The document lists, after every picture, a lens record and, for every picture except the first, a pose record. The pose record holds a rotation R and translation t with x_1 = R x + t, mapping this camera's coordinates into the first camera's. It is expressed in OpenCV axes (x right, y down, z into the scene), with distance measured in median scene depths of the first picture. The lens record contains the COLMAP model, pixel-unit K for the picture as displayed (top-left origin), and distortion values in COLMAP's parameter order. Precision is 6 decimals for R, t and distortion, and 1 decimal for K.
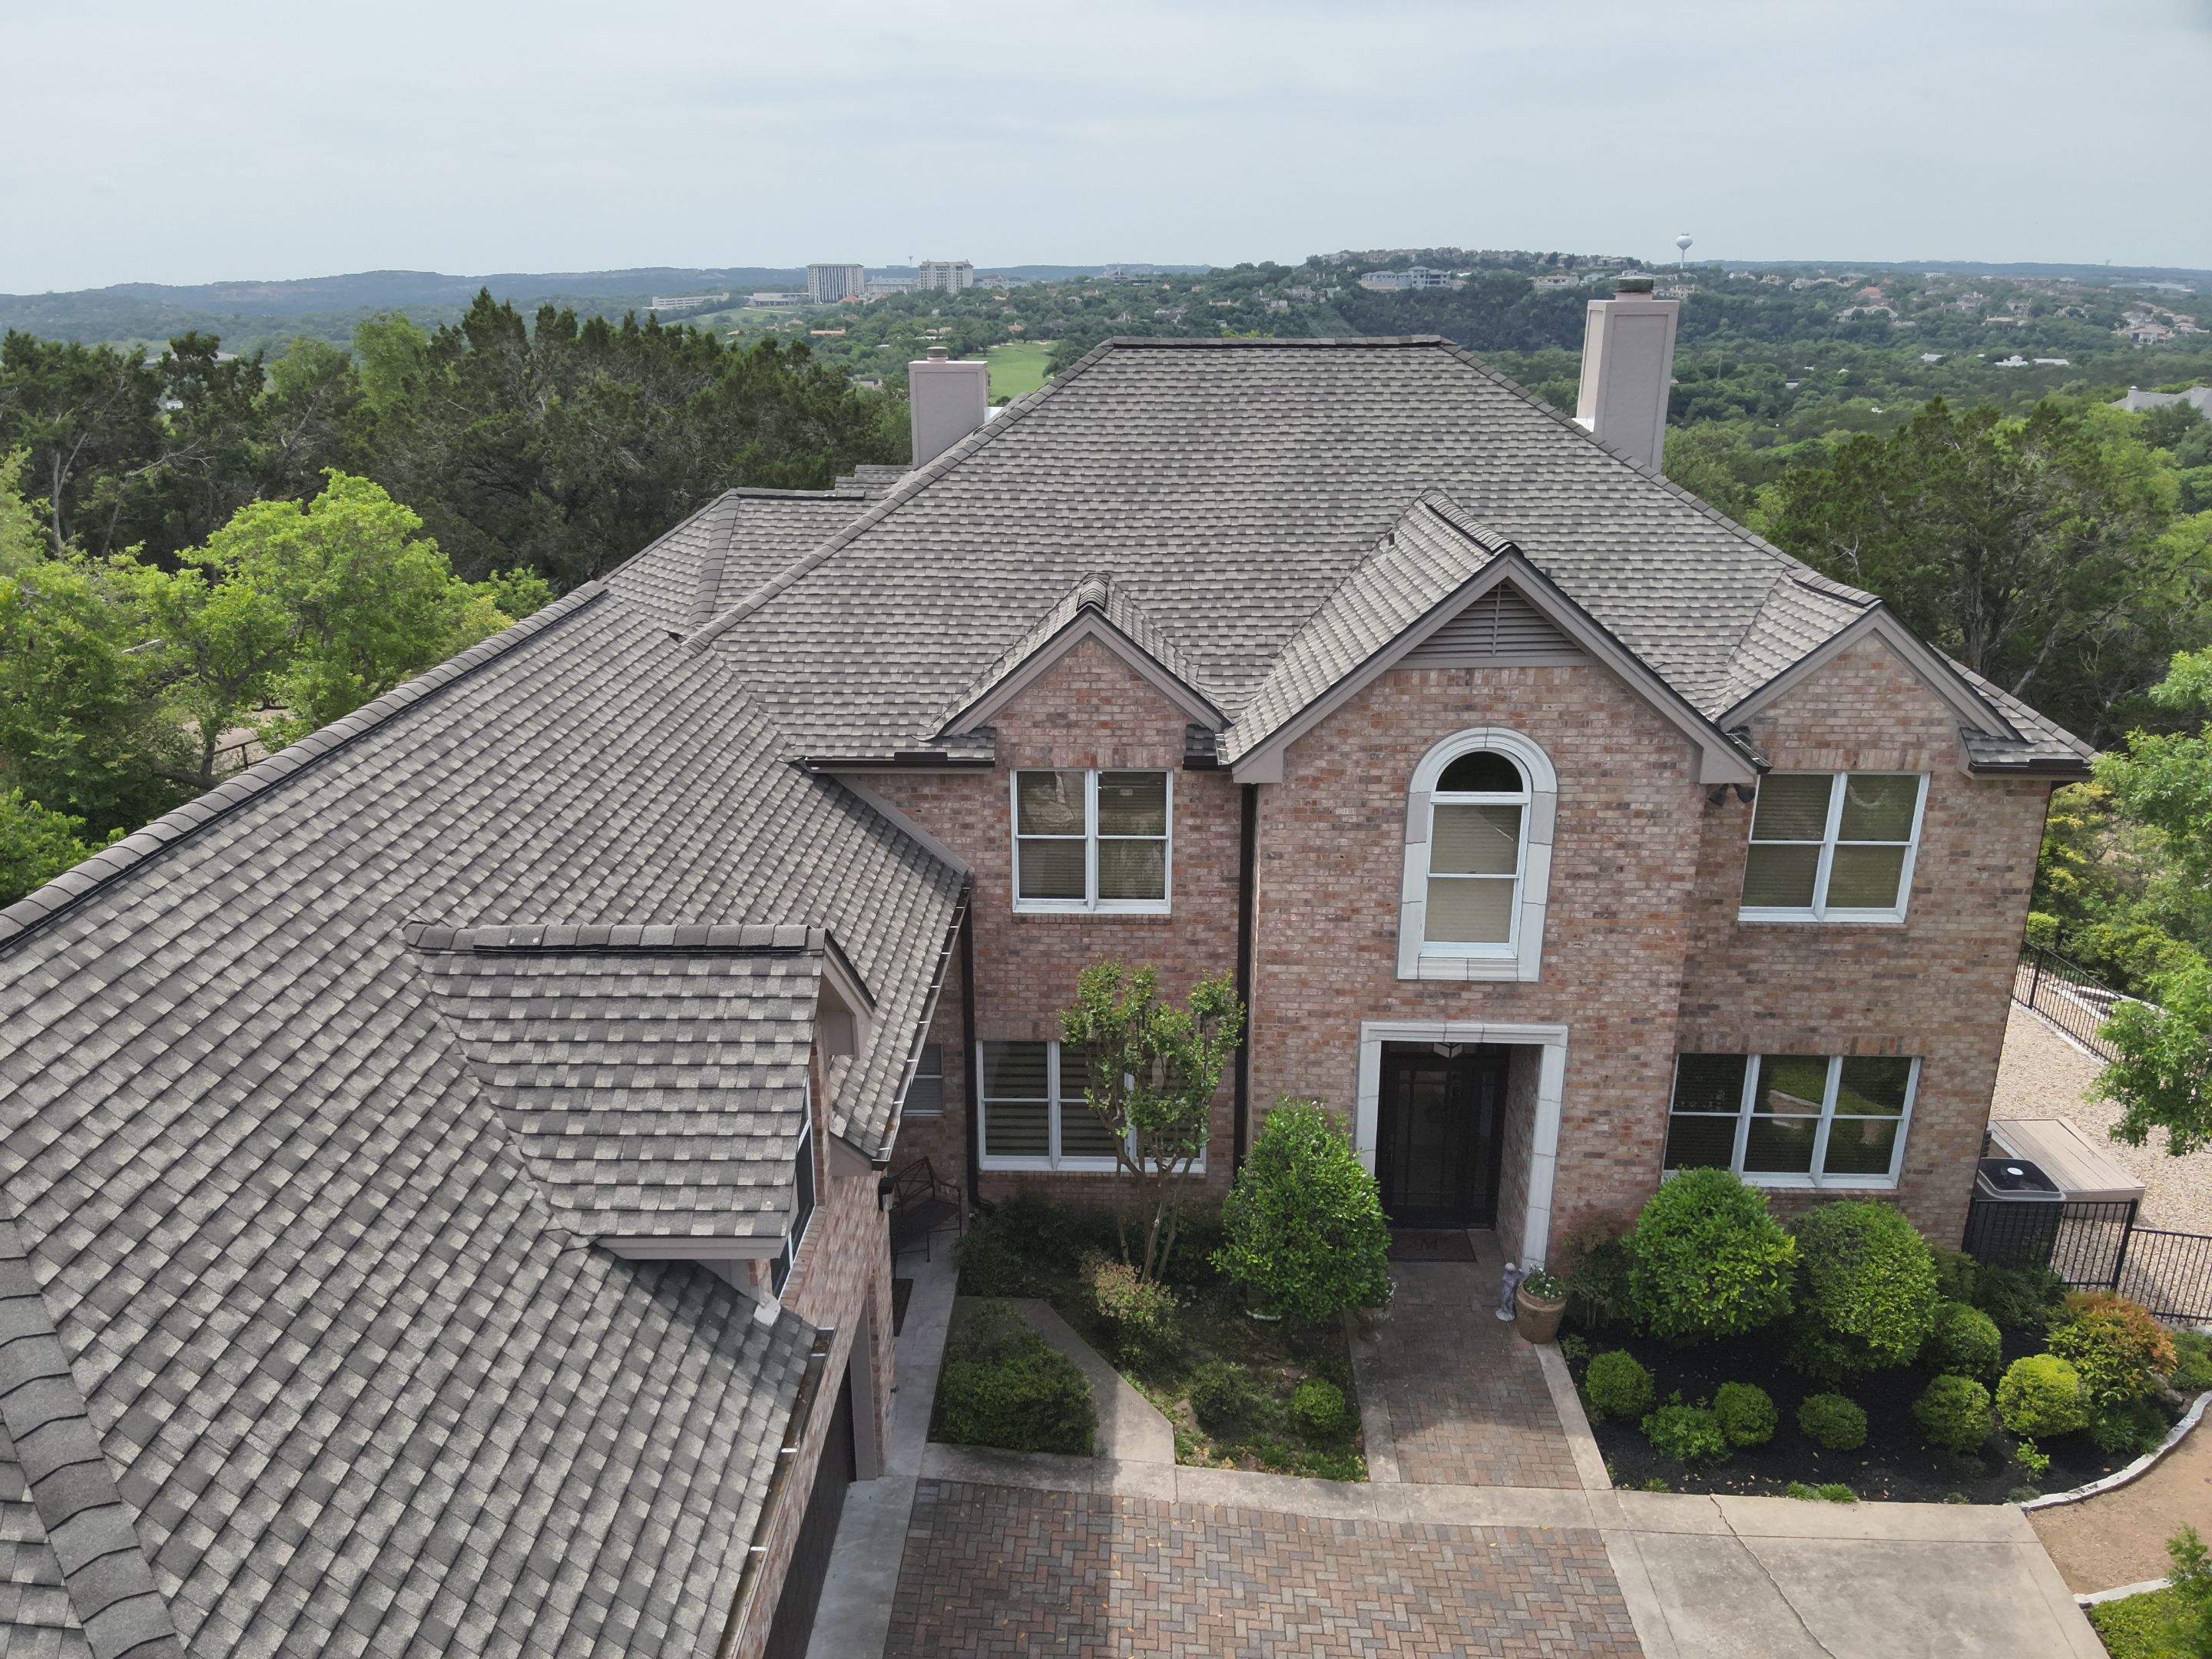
lens RADIAL K [[1589.1, 0, 1088.1], [0, 1589.1, 841.0], [0, 0, 1]] dist [0.123607, -0.223246]
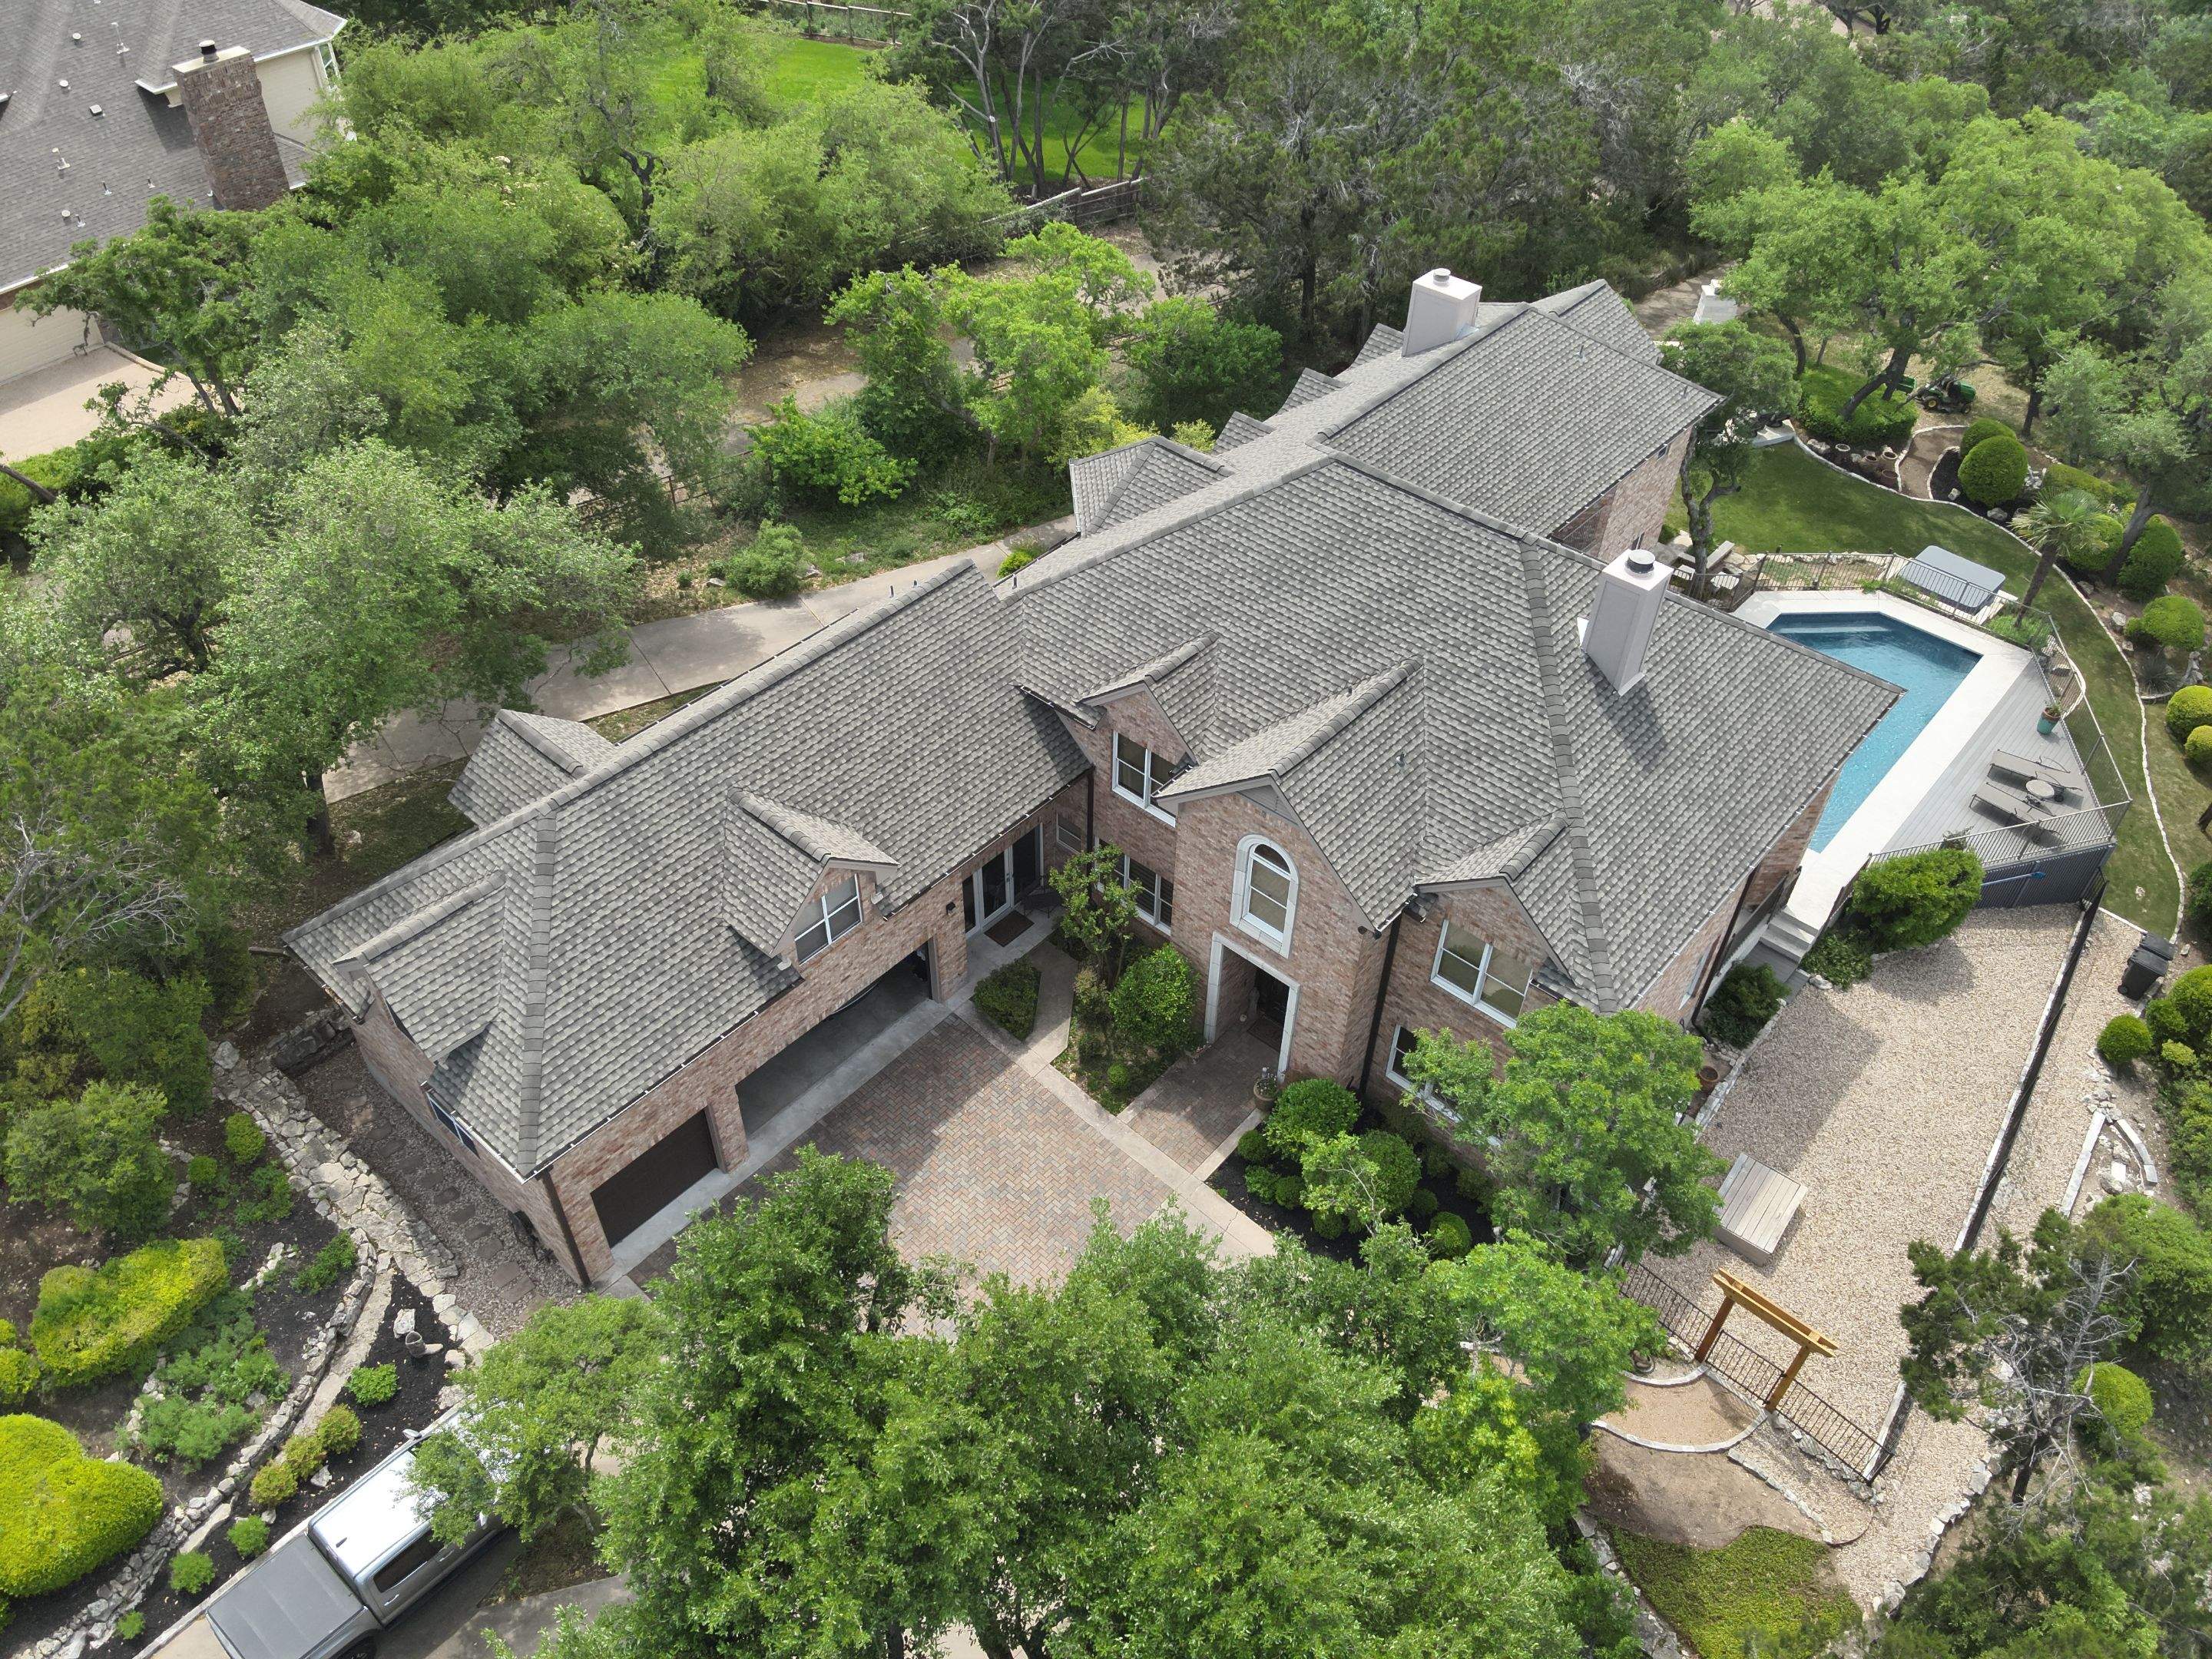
lens RADIAL K [[1589.1, 0, 1091.2], [0, 1589.1, 836.8], [0, 0, 1]] dist [0.123607, -0.223246]
pose [[0.768557, 0.450674, -0.454107, 0.836051], [-0.221520, 0.853332, 0.471967, -0.811504], [0.600207, -0.262140, 0.755668, -0.466398]]
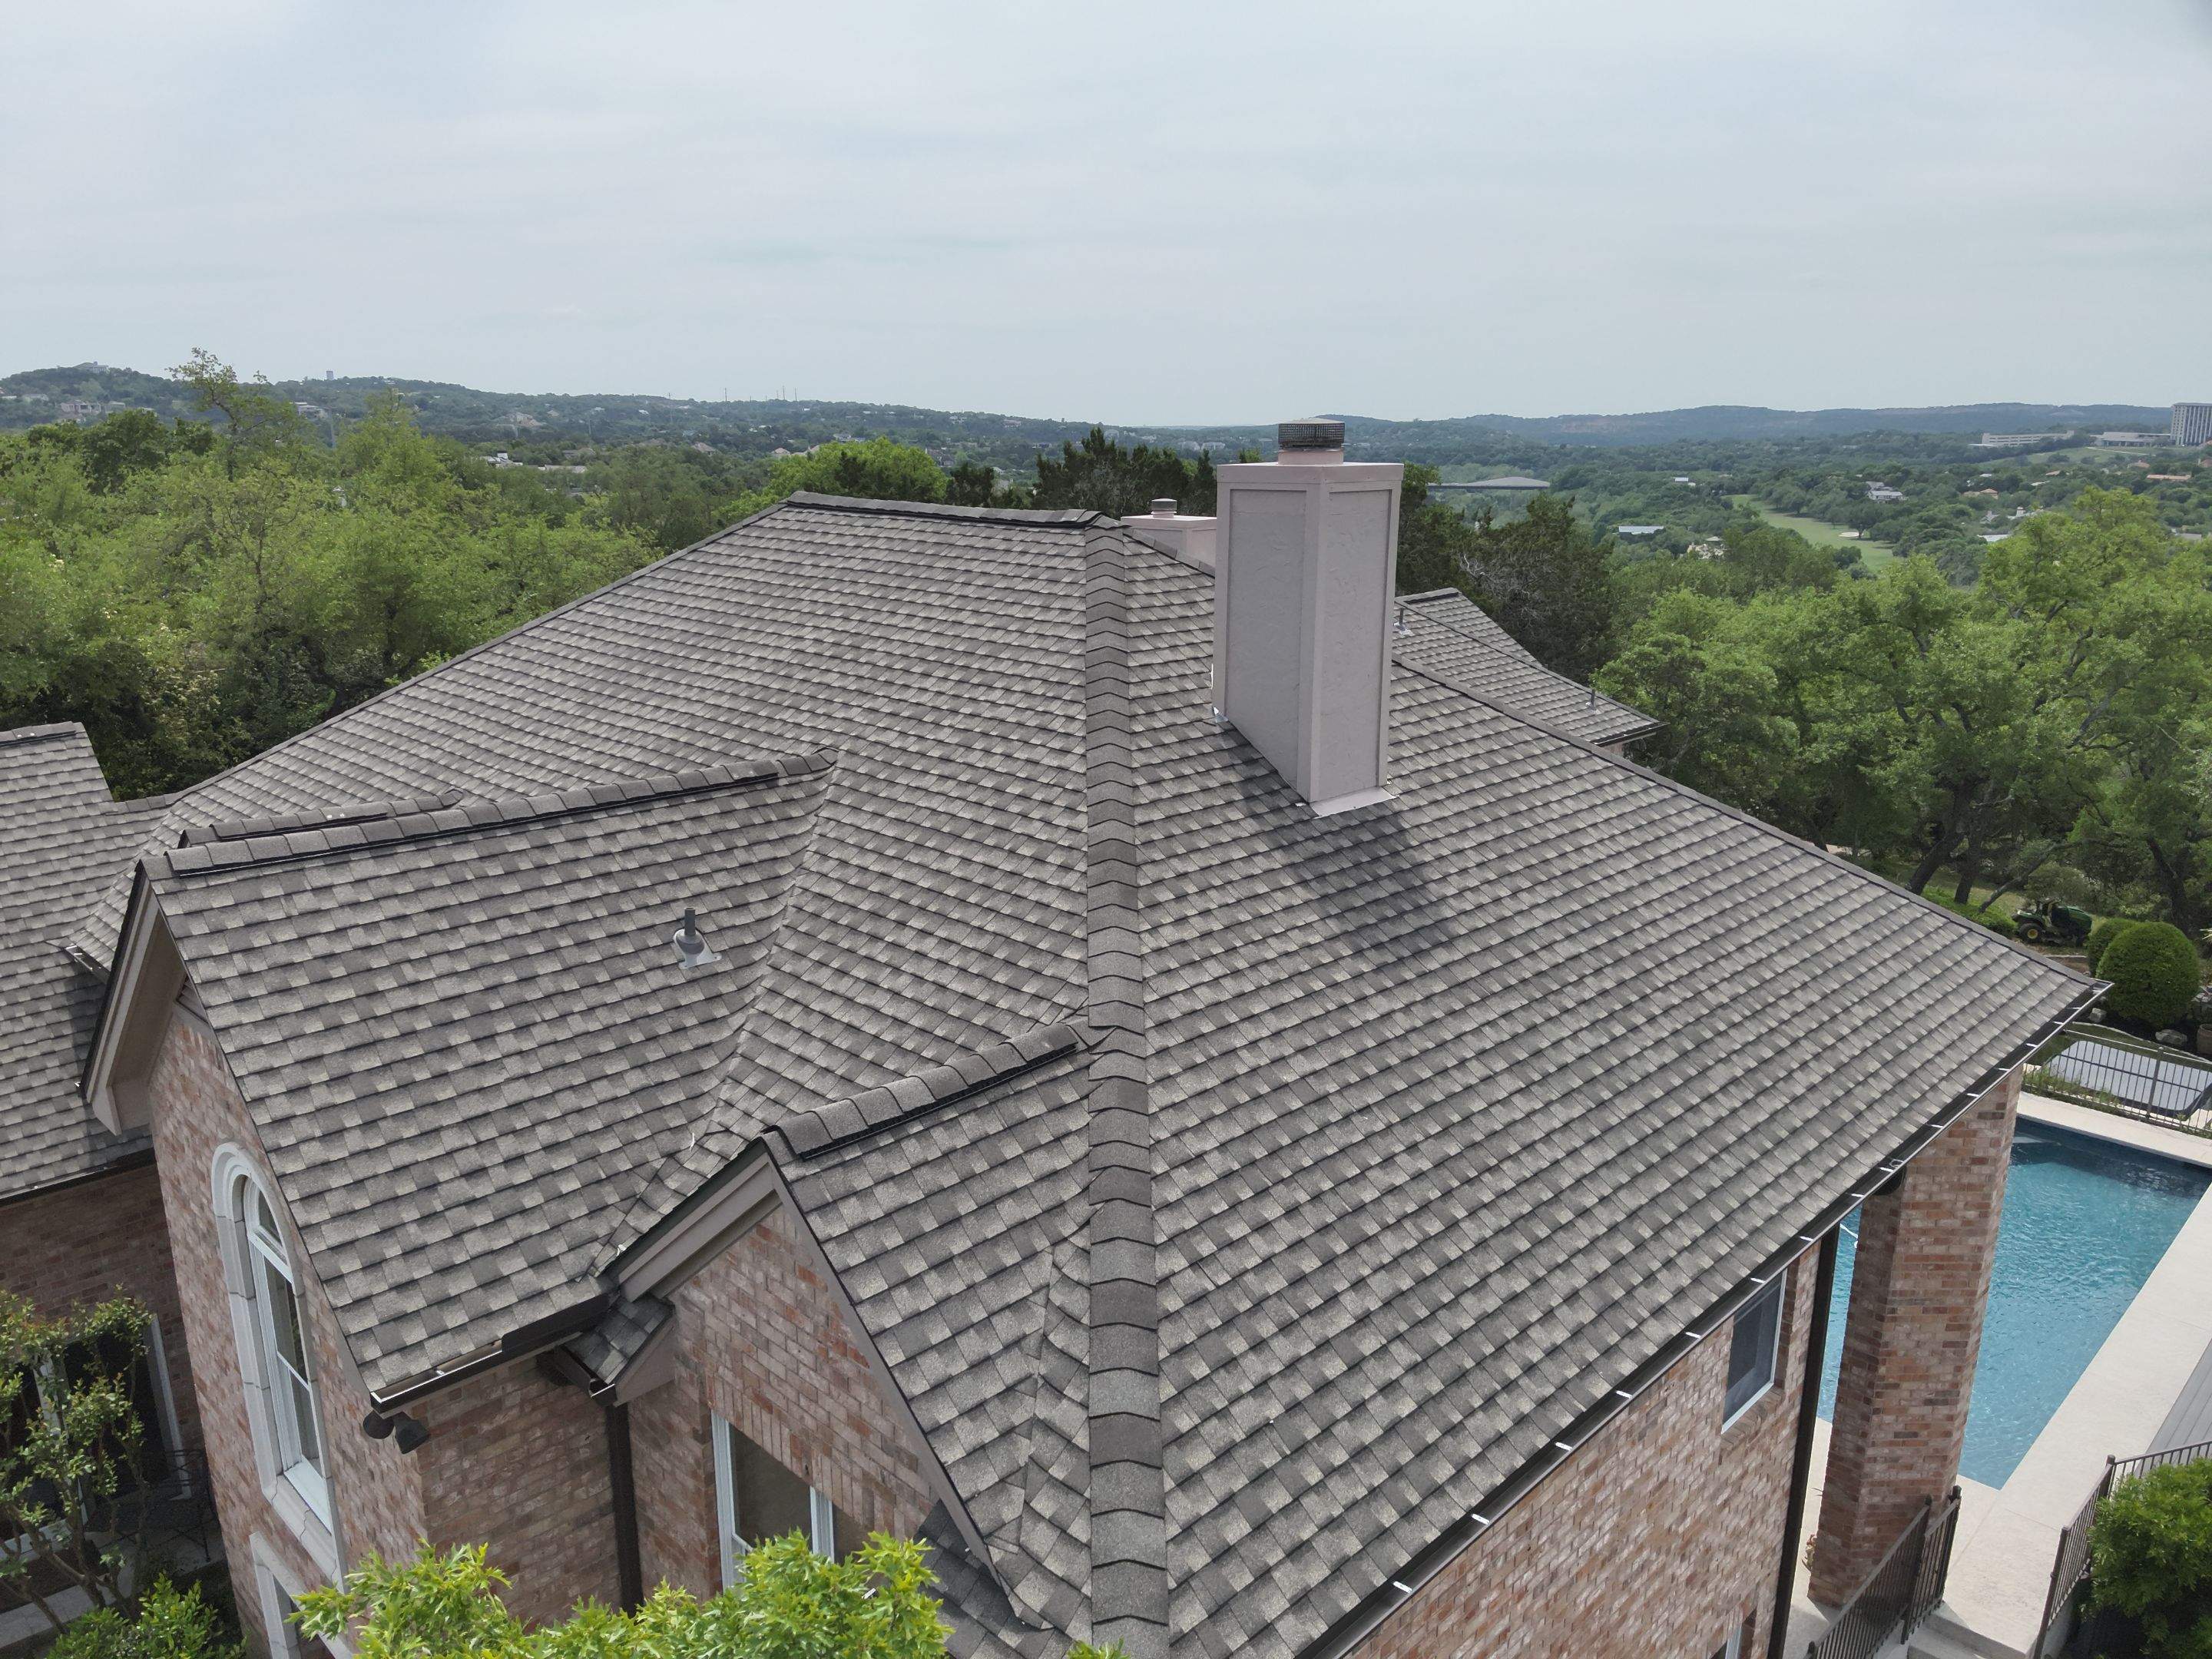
lens RADIAL K [[1589.1, 0, 1084.0], [0, 1589.1, 860.4], [0, 0, 1]] dist [0.123607, -0.223246]
pose [[0.727063, 0.183261, -0.661661, 0.775629], [-0.224474, 0.974205, 0.023165, -0.234996], [0.648839, 0.131683, 0.749445, 0.668959]]
